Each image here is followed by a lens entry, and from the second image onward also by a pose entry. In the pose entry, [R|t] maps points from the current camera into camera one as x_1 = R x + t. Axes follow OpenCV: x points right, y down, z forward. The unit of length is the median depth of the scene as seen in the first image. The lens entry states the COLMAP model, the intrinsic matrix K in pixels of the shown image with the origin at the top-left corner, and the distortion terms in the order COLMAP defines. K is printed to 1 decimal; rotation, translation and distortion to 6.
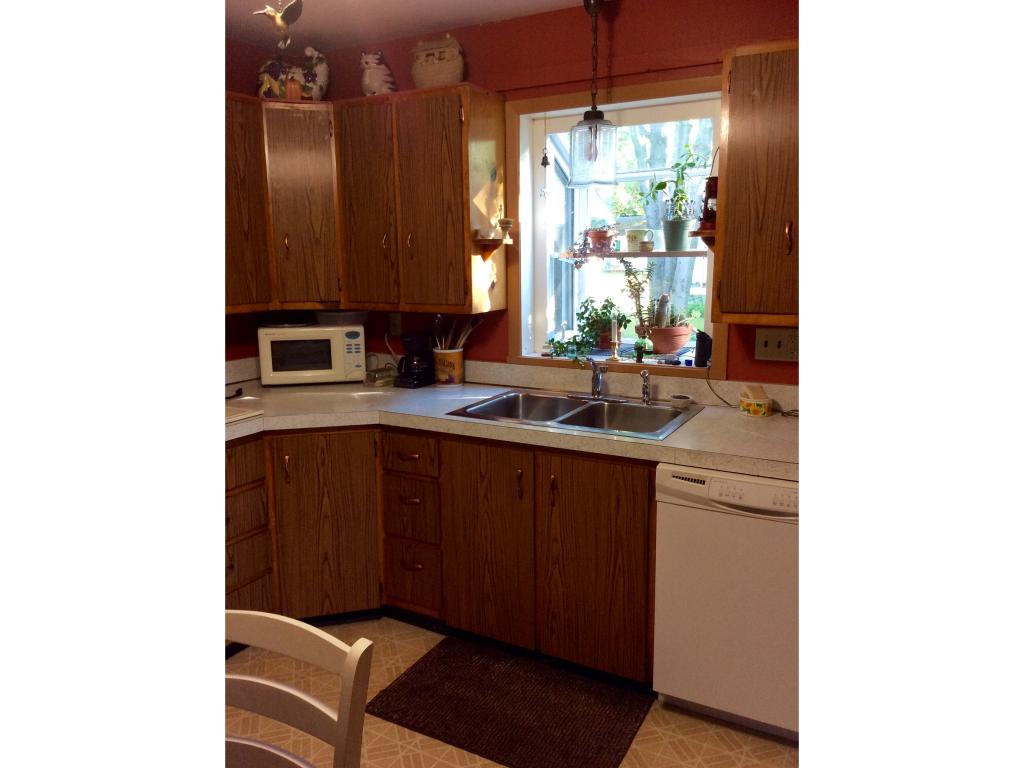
lens RADIAL K [[683.7, 0, 512.0], [0, 683.7, 384.0], [0, 0, 1]] dist [0.116160, -0.251677]
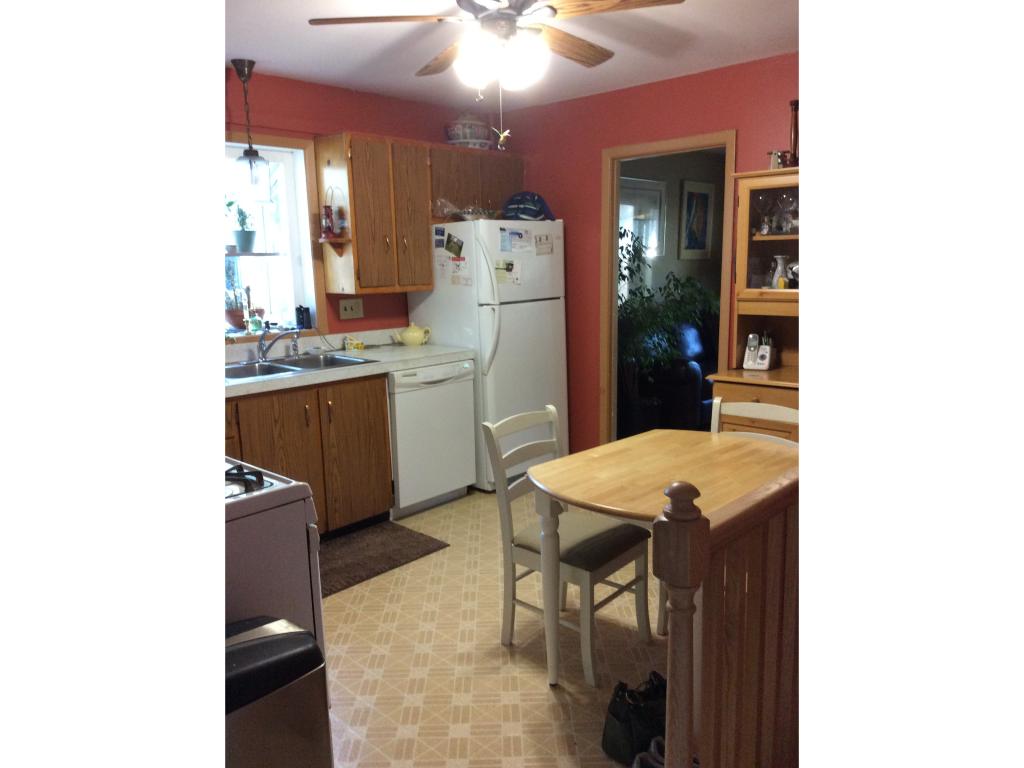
lens RADIAL K [[683.7, 0, 512.0], [0, 683.7, 384.0], [0, 0, 1]] dist [0.116160, -0.251677]
pose [[0.247765, -0.163694, 0.954891, -1.164727], [0.196366, 0.973650, 0.115959, 0.003456], [-0.948711, 0.158777, 0.273380, 0.210534]]
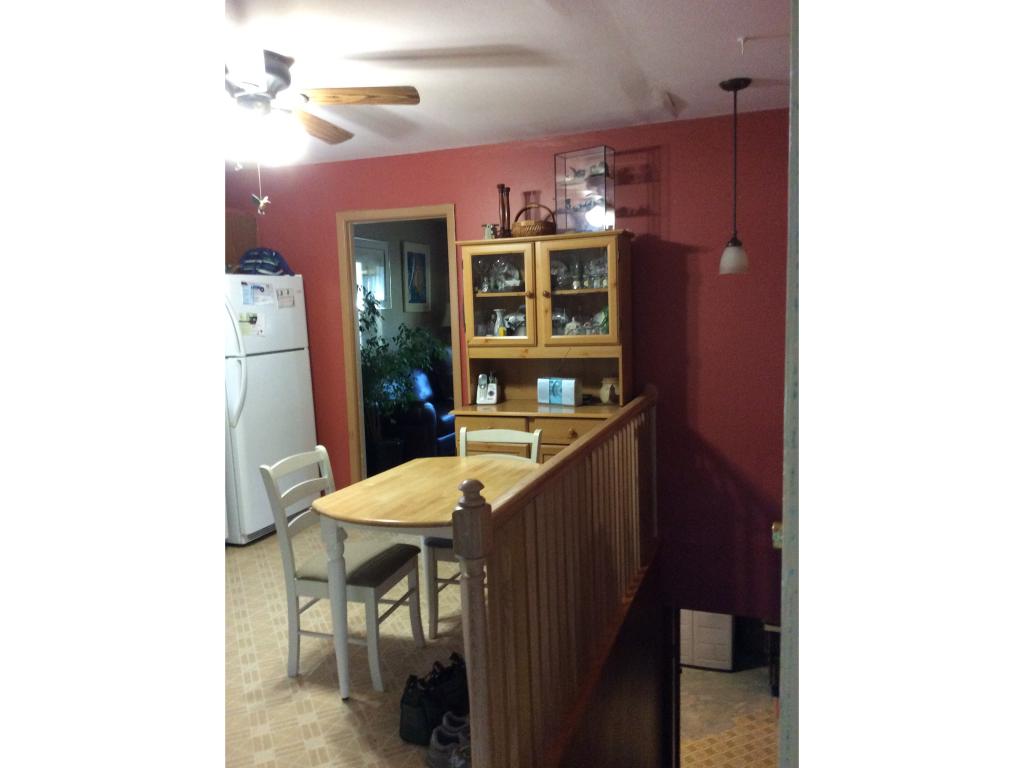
lens RADIAL K [[683.7, 0, 512.0], [0, 683.7, 384.0], [0, 0, 1]] dist [0.116160, -0.251677]
pose [[-0.162018, -0.095578, 0.982148, -1.354806], [0.210747, 0.968983, 0.129063, -0.014972], [-0.964021, 0.227895, -0.136850, 0.287695]]
